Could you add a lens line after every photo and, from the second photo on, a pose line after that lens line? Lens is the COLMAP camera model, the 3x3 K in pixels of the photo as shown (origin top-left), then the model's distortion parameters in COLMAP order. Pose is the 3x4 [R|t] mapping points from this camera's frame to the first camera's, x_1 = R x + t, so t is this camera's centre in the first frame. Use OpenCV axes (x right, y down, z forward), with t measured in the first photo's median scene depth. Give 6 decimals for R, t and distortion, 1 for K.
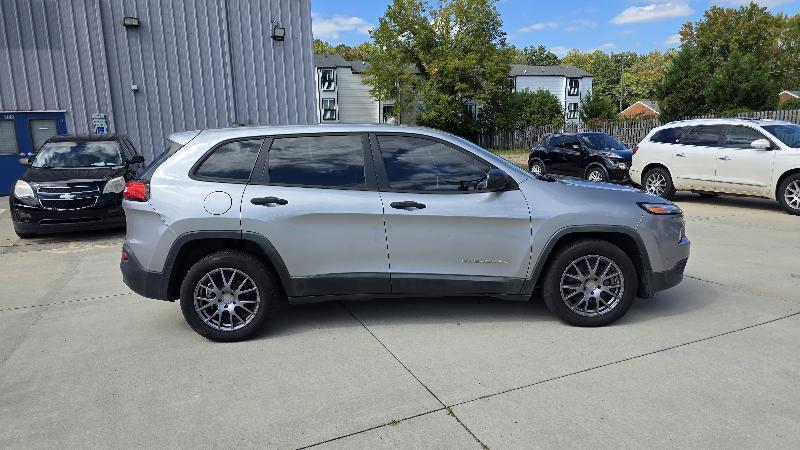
lens RADIAL K [[540.2, 0, 398.4], [0, 540.2, 222.8], [0, 0, 1]] dist [0.055983, -0.056689]
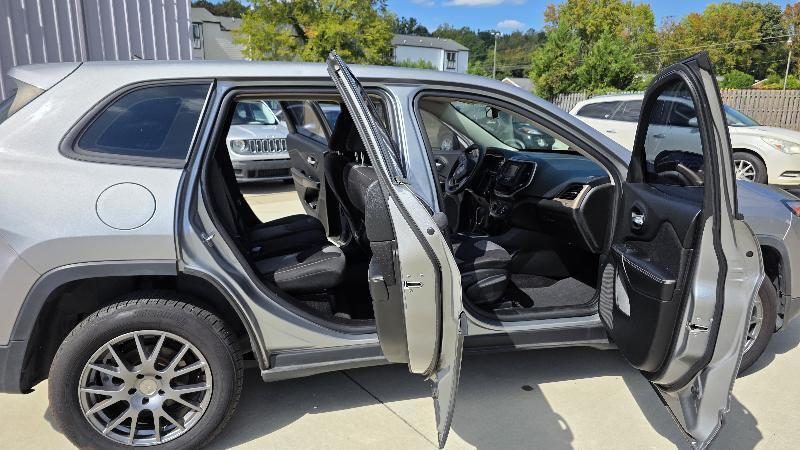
lens RADIAL K [[540.2, 0, 398.4], [0, 540.2, 222.8], [0, 0, 1]] dist [0.055983, -0.056689]
pose [[0.971805, -0.017393, 0.235145, -0.023950], [0.004937, 0.998558, 0.053457, -0.005699], [-0.235735, -0.050789, 0.970489, 0.051871]]
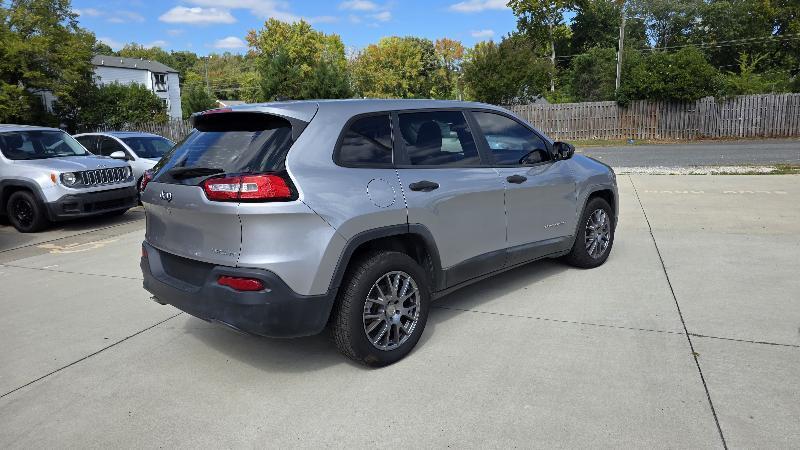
lens RADIAL K [[540.2, 0, 398.4], [0, 540.2, 222.8], [0, 0, 1]] dist [0.055983, -0.056689]
pose [[0.719798, -0.123406, 0.683127, -0.101939], [0.122846, 0.991185, 0.049616, -0.003492], [-0.683227, 0.048206, 0.728613, 0.047057]]
